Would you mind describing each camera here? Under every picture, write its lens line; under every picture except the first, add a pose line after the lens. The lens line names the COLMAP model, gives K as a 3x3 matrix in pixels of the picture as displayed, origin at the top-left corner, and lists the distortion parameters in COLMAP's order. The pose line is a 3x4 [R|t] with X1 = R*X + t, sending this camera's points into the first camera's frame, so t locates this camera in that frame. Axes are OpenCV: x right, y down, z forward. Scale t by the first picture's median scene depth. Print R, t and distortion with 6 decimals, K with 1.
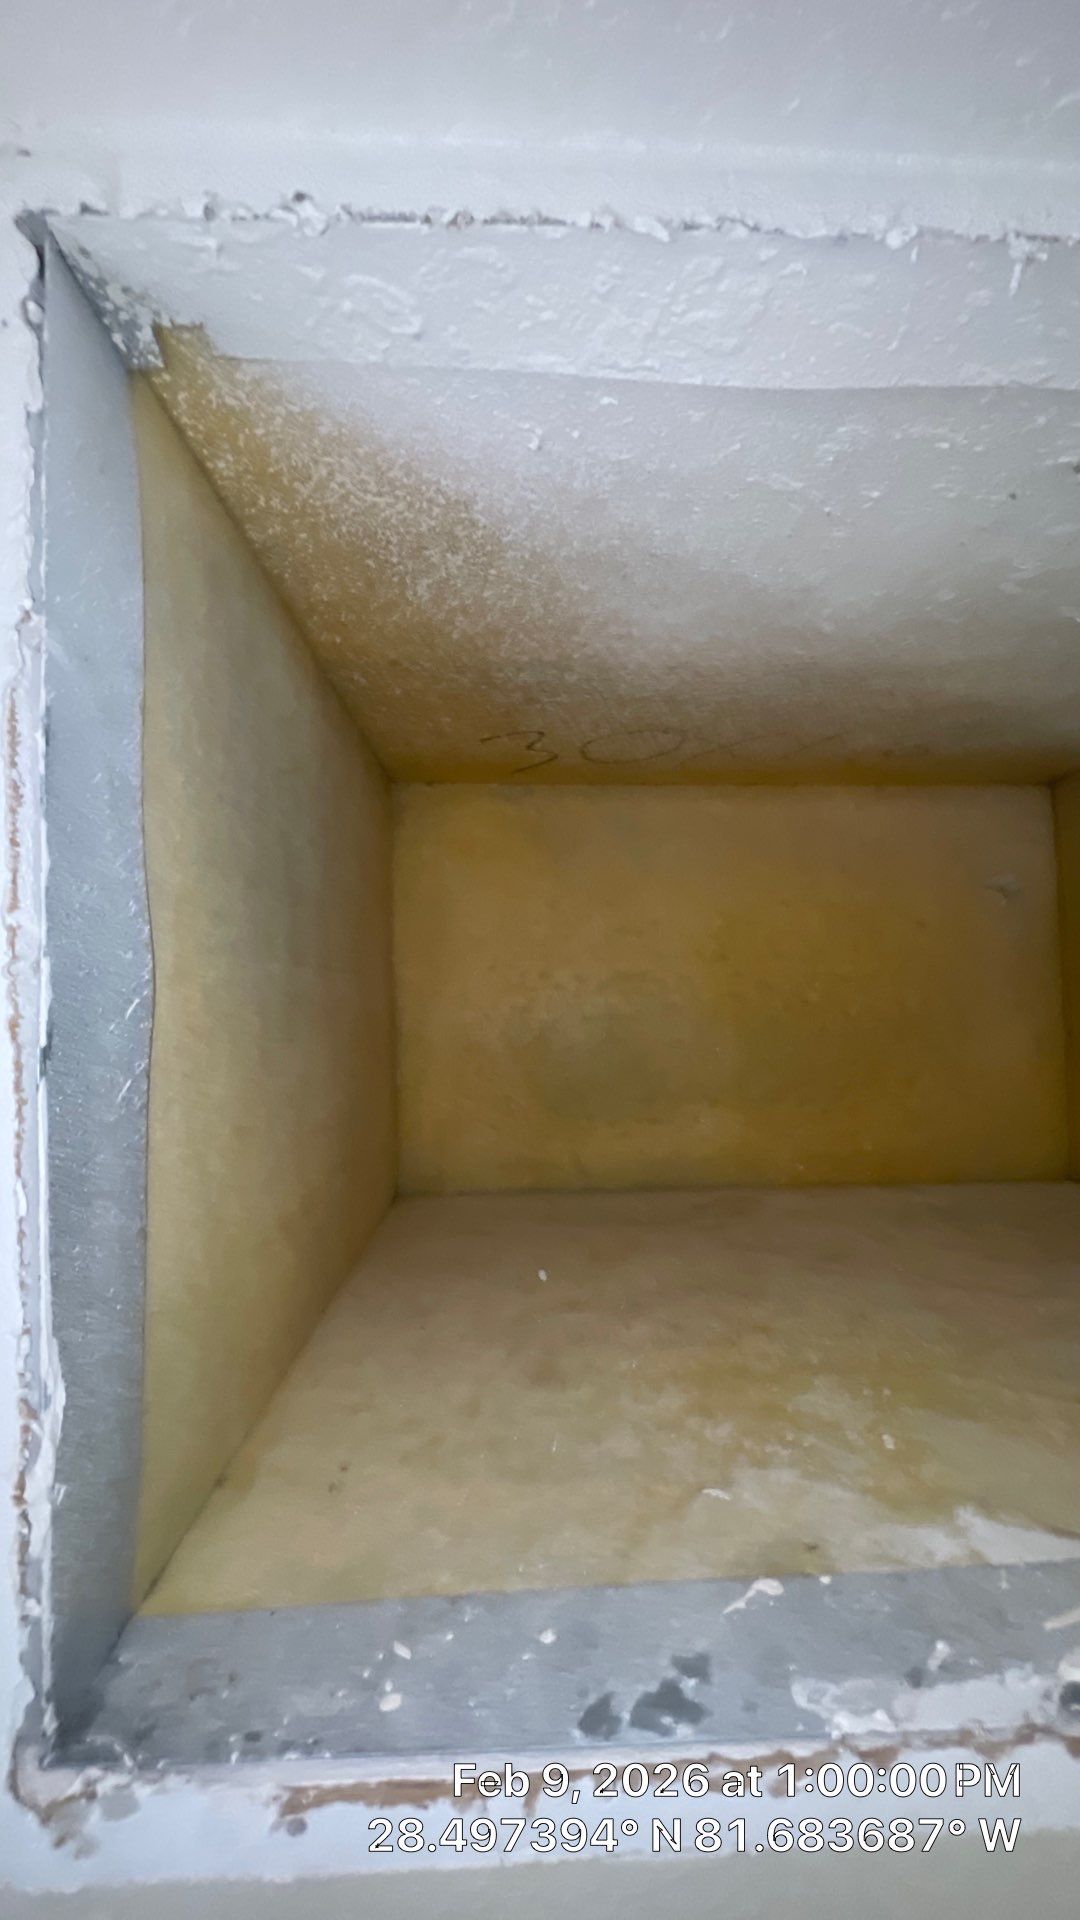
lens RADIAL K [[773.1, 0, 550.3], [0, 773.1, 959.2], [0, 0, 1]] dist [-0.002863, -0.000276]
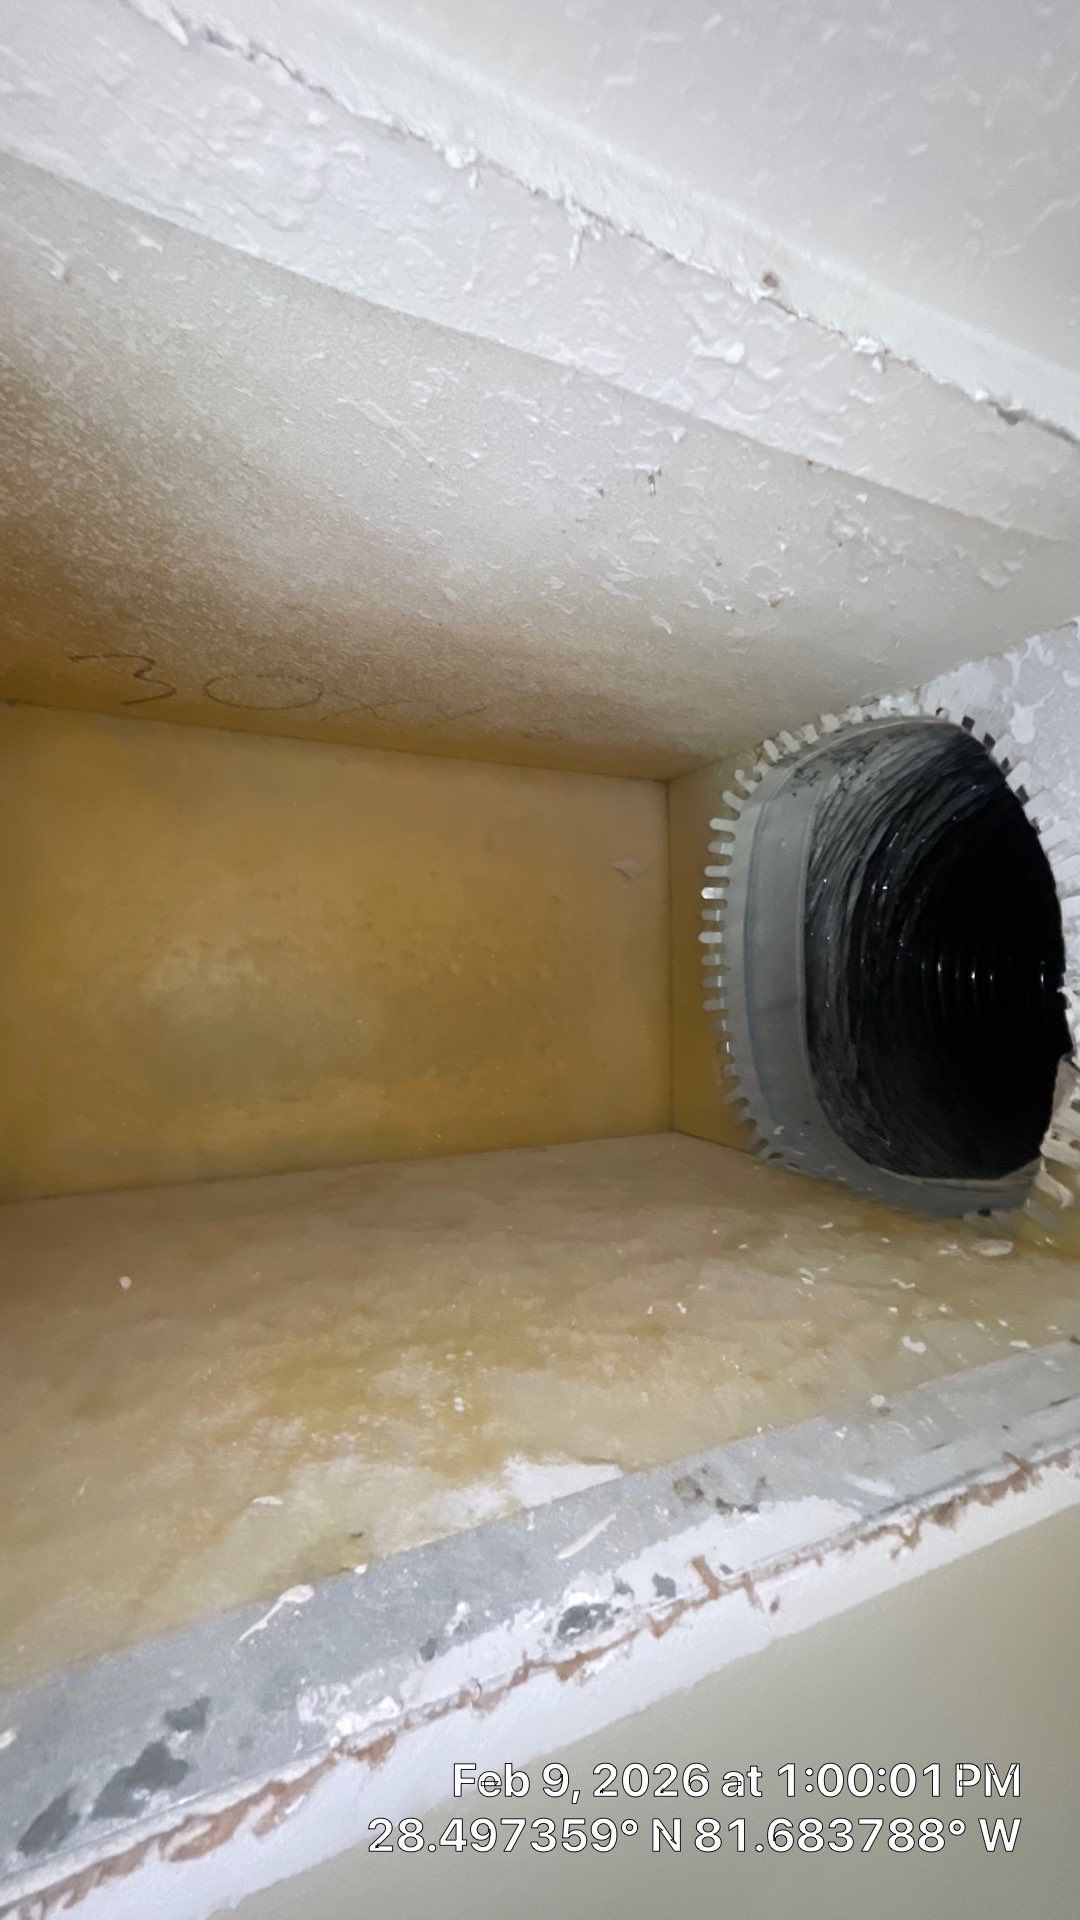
lens RADIAL K [[773.1, 0, 548.1], [0, 773.1, 960.3], [0, 0, 1]] dist [-0.002863, -0.000276]
pose [[0.921543, 0.016956, 0.387906, 0.185553], [-0.031434, 0.999025, 0.031009, 0.005155], [-0.387002, -0.040769, 0.921177, 0.050860]]
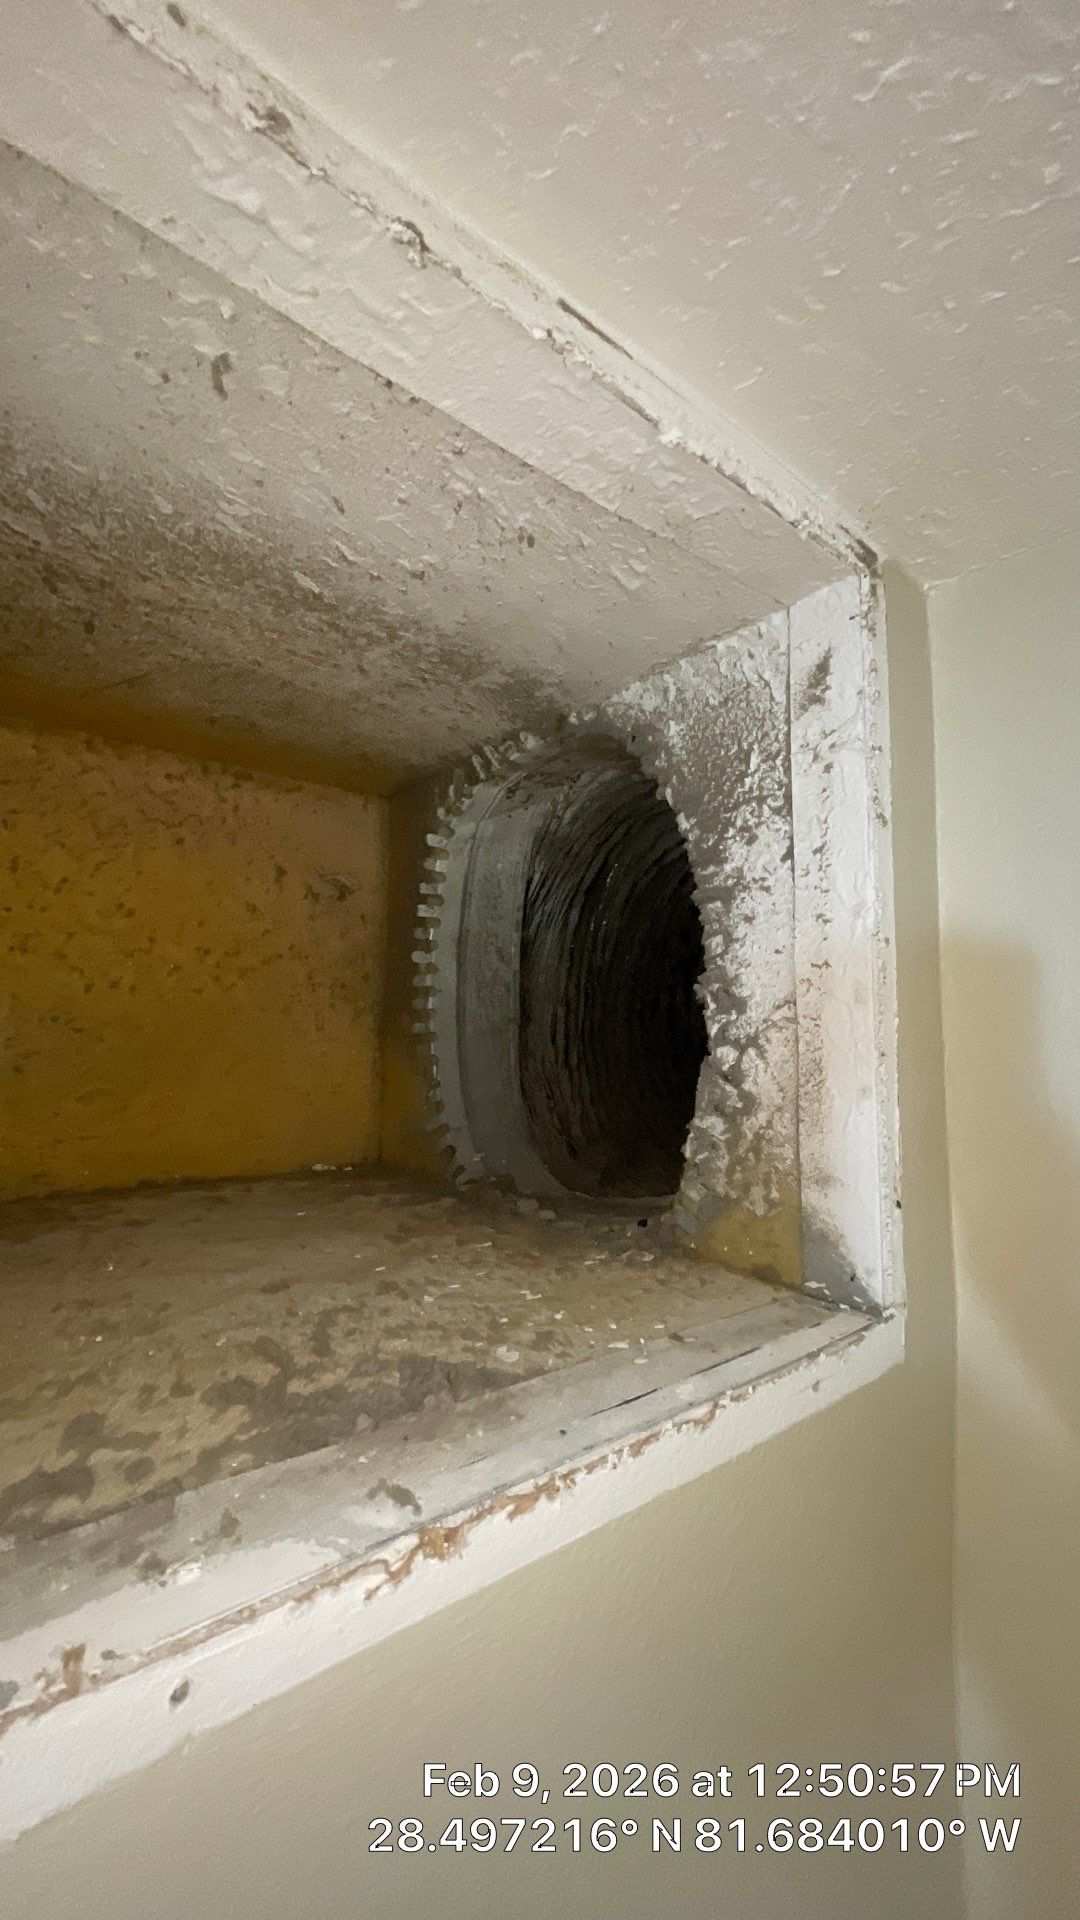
lens RADIAL K [[773.1, 0, 543.8], [0, 773.1, 959.3], [0, 0, 1]] dist [-0.002863, -0.000276]
pose [[0.794939, 0.084213, 0.600817, 0.621916], [-0.061131, 0.996398, -0.058777, 0.162491], [-0.603602, 0.009995, 0.797223, -0.003670]]
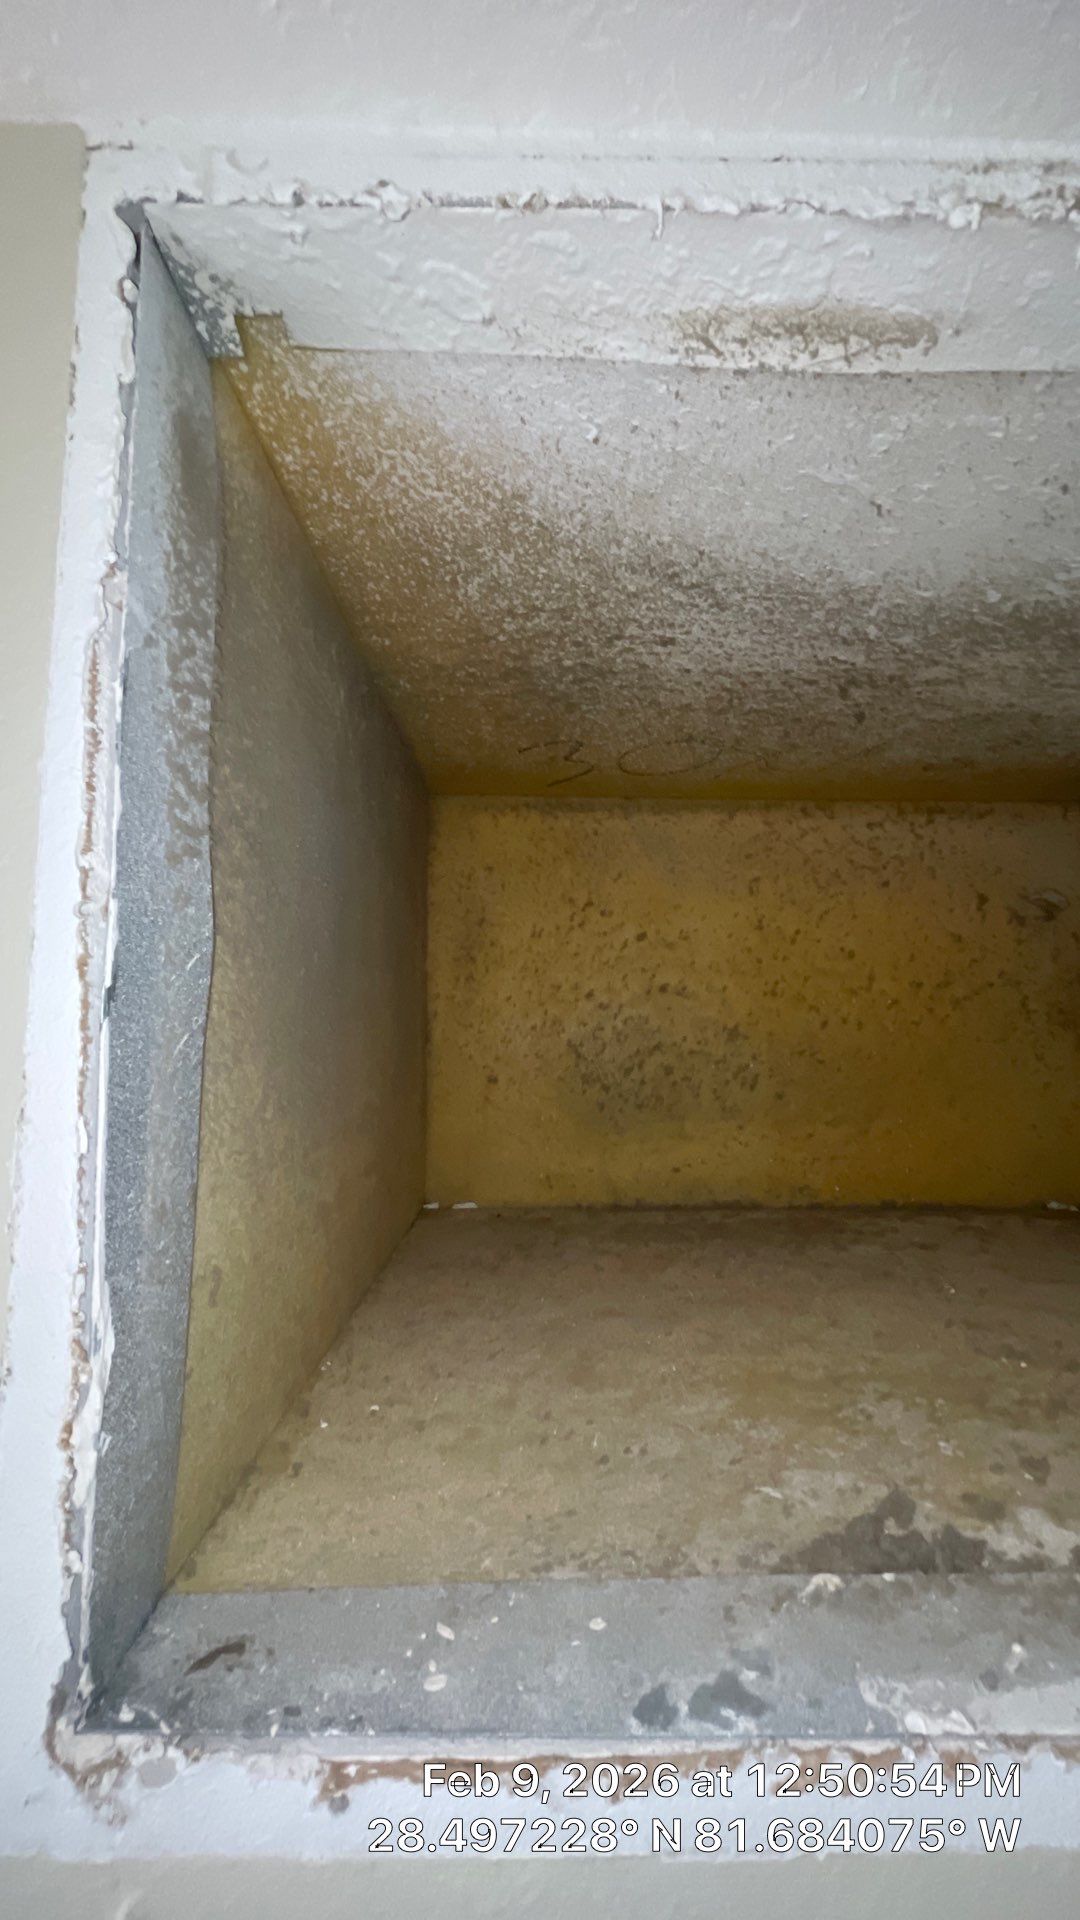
lens RADIAL K [[773.1, 0, 549.7], [0, 773.1, 957.6], [0, 0, 1]] dist [-0.002863, -0.000276]
pose [[0.999428, 0.016169, -0.029698, -0.043984], [-0.017517, 0.998801, -0.045719, 0.092552], [0.028923, 0.046213, 0.998513, 0.006670]]
